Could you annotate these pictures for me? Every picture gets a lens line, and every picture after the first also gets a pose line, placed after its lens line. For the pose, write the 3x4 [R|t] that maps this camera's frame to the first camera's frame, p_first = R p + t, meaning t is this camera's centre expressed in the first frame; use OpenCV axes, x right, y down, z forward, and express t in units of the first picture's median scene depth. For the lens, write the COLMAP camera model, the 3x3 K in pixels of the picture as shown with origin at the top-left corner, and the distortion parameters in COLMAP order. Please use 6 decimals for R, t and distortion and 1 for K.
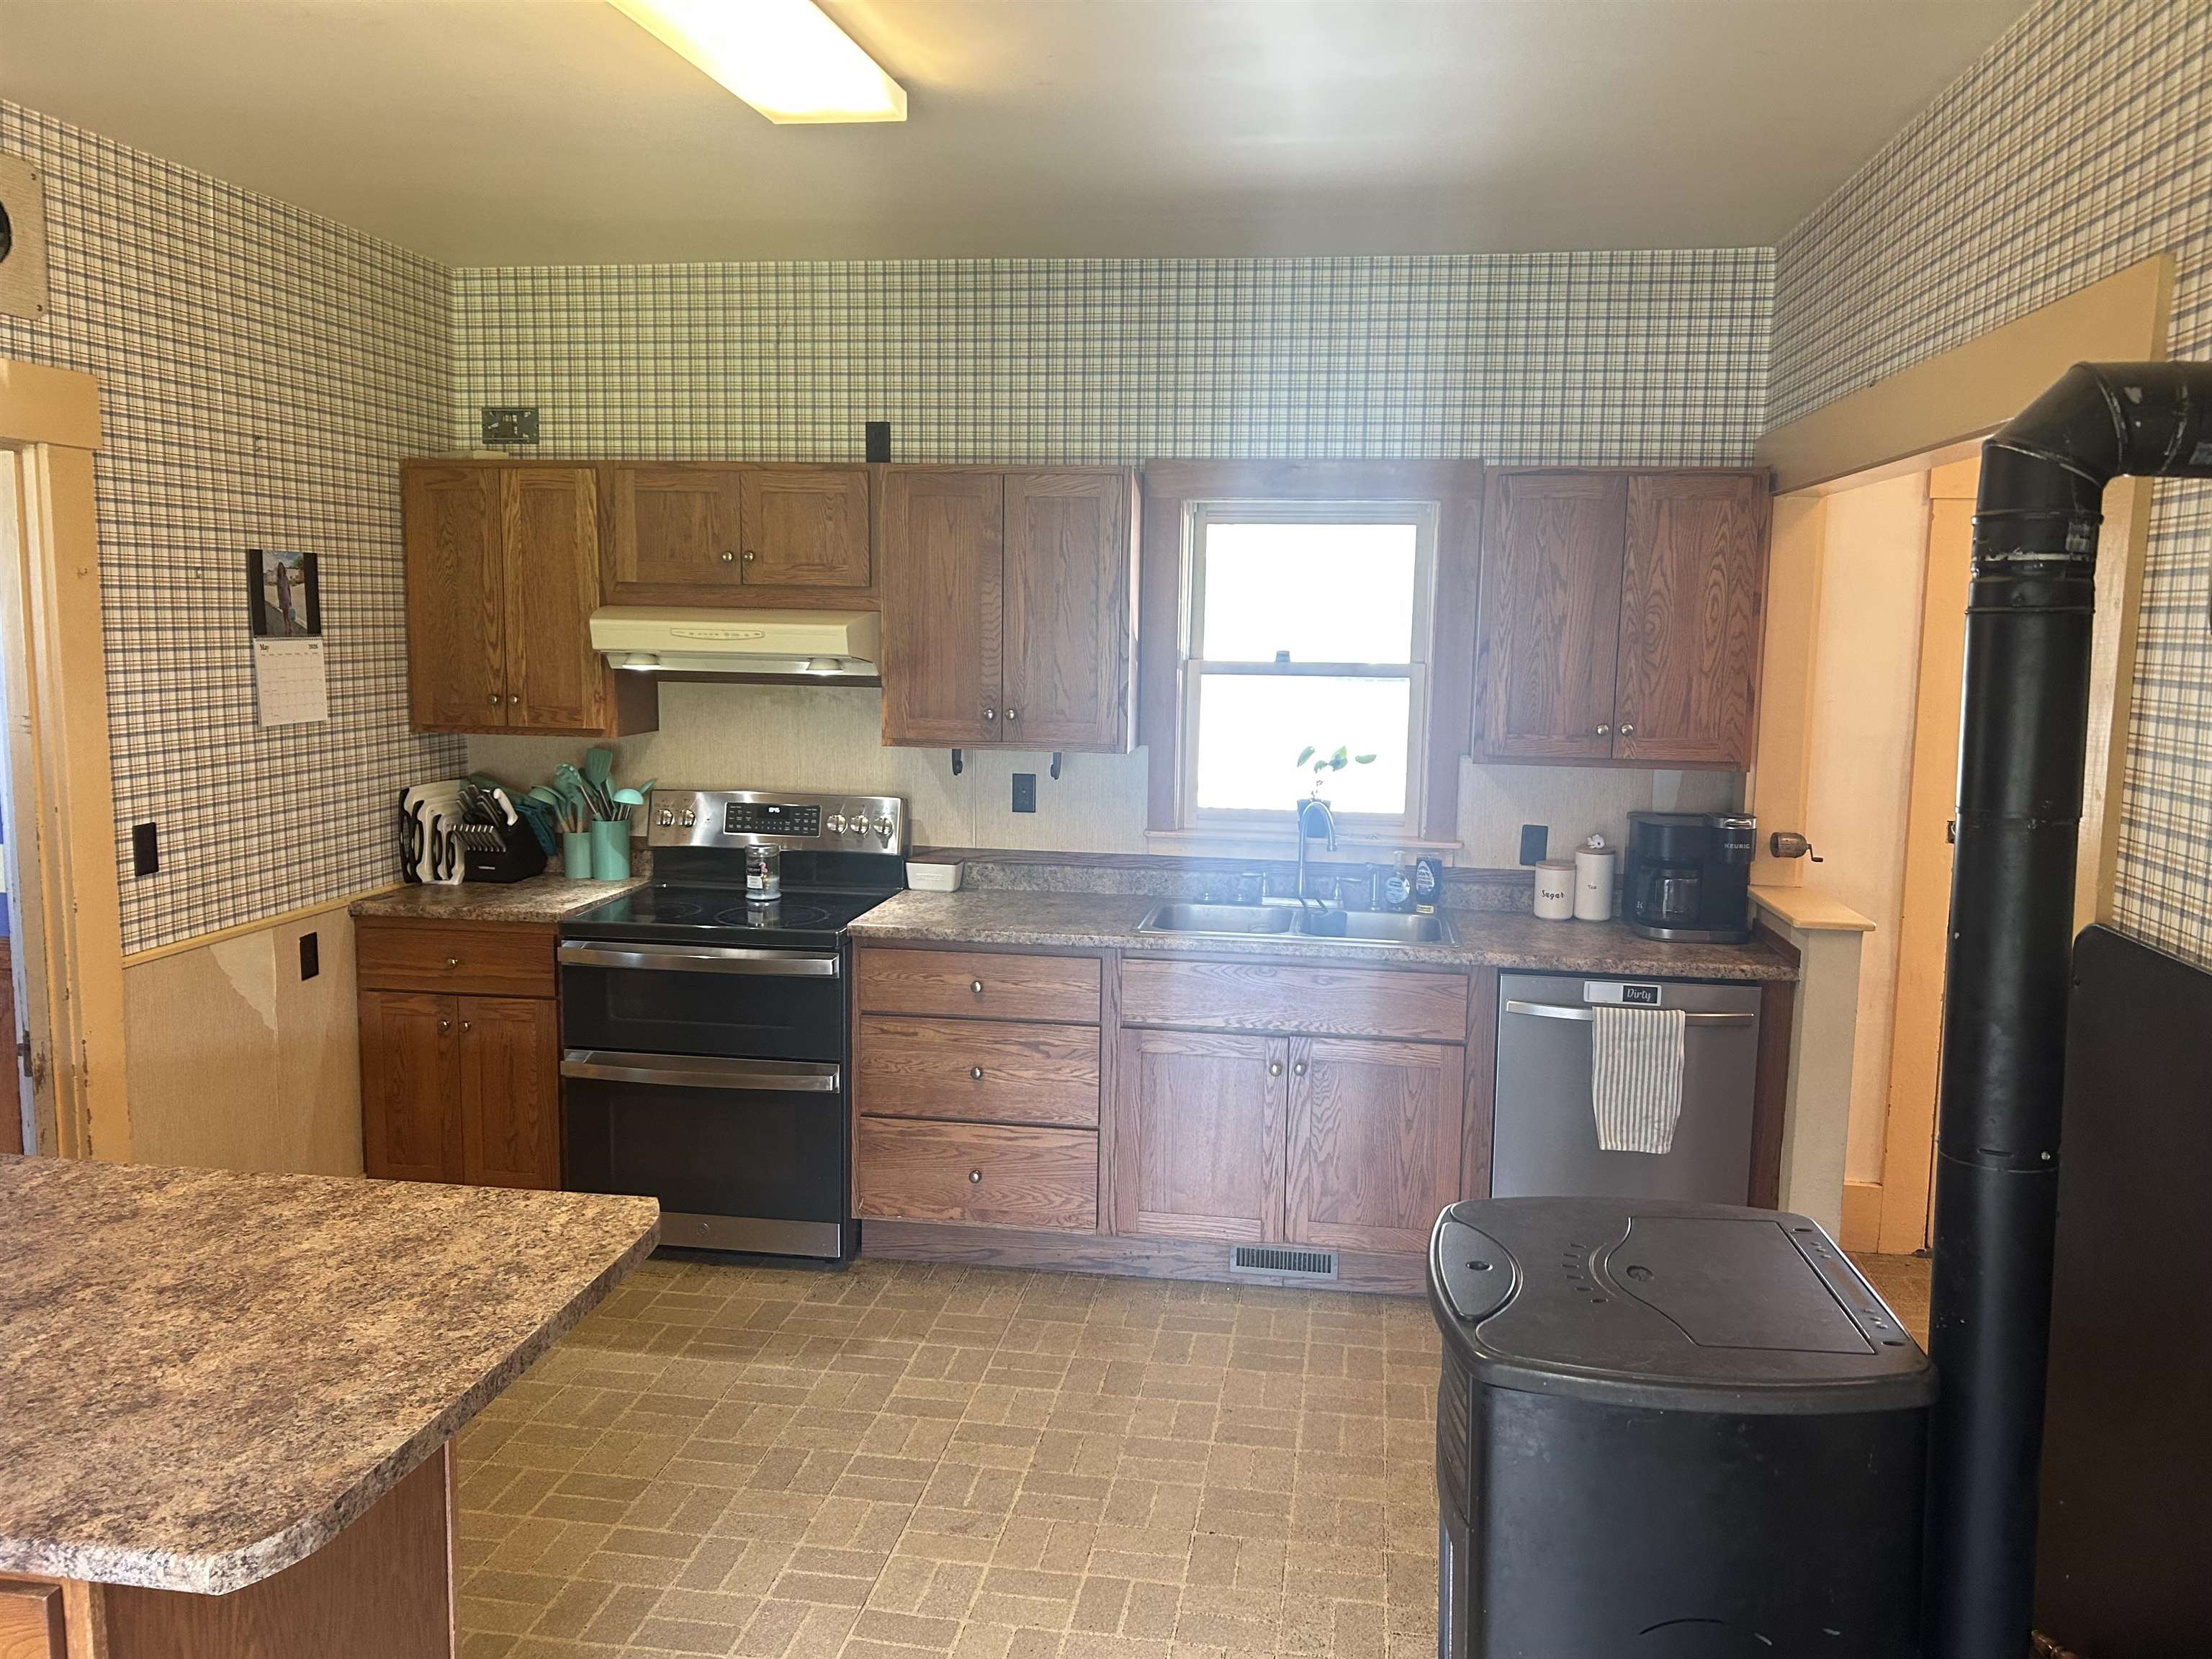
lens RADIAL K [[1699.1, 0, 1109.3], [0, 1699.1, 825.5], [0, 0, 1]] dist [0.003899, 0.001008]
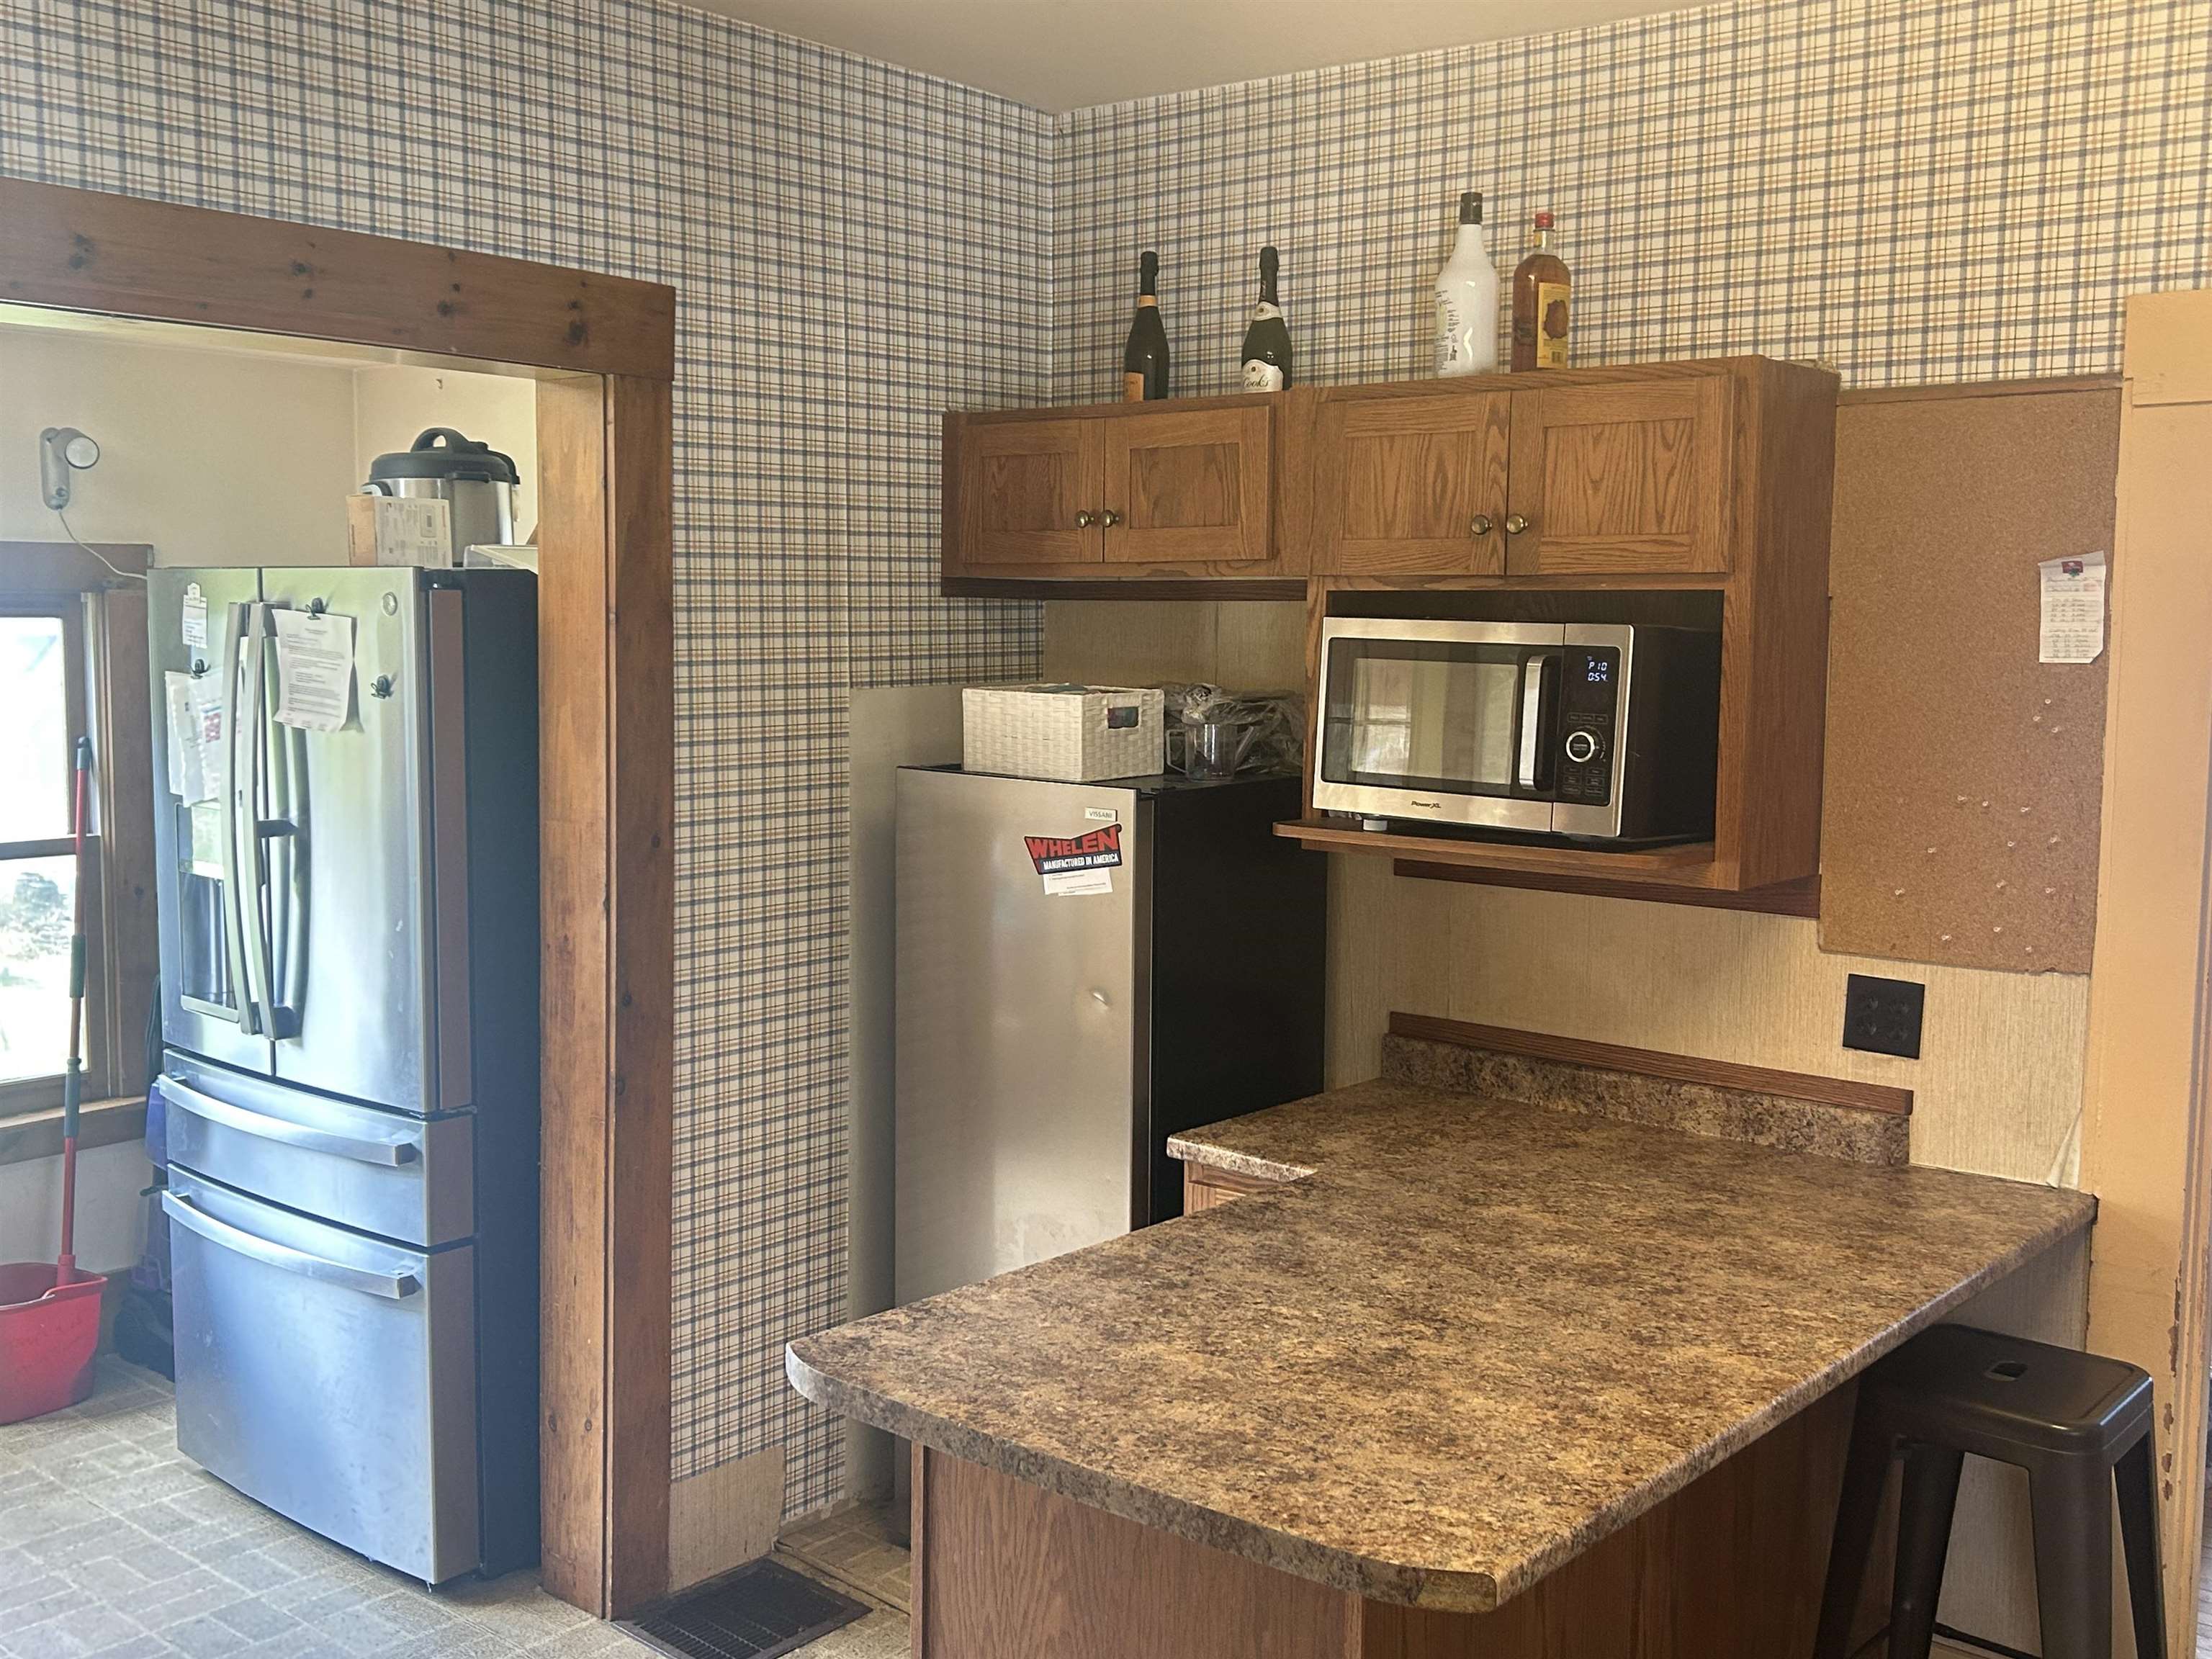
lens RADIAL K [[2174.9, 0, 1105.6], [0, 2174.9, 826.8], [0, 0, 1]] dist [0.003090, 0.000000]
pose [[-0.520389, 0.062979, -0.851604, 0.518354], [-0.131033, 0.979576, 0.152513, -0.167411], [0.843816, 0.190954, -0.501508, 1.380556]]
